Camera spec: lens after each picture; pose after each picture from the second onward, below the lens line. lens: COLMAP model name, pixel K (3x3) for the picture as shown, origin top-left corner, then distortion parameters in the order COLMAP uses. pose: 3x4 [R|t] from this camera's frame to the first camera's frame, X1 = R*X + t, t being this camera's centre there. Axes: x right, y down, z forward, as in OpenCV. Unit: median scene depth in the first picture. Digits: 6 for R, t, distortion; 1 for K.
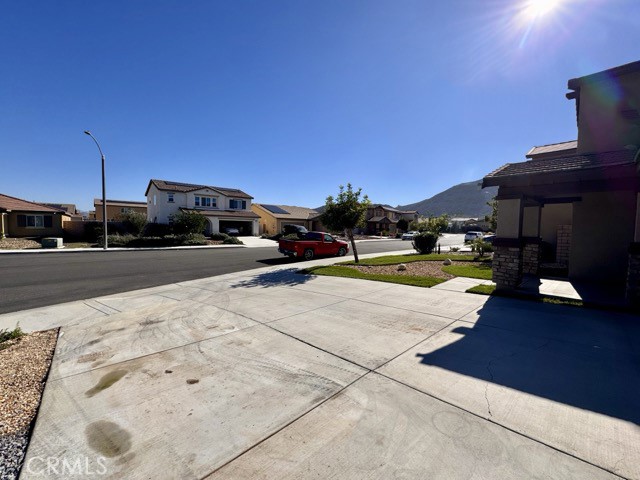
lens RADIAL K [[258.2, 0, 317.5], [0, 258.2, 238.5], [0, 0, 1]] dist [-0.000467, -0.000314]
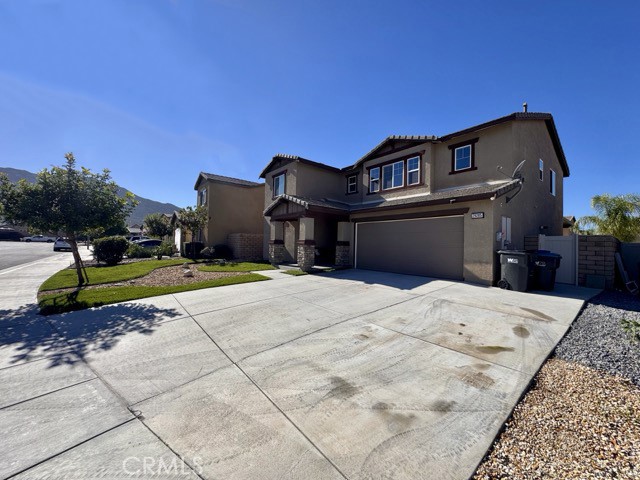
lens RADIAL K [[258.2, 0, 316.4], [0, 258.2, 238.3], [0, 0, 1]] dist [-0.000467, -0.000314]
pose [[0.057767, 0.008767, 0.998292, -1.588489], [0.021416, 0.999720, -0.010018, 0.009828], [-0.998100, 0.021959, 0.057563, 1.336988]]
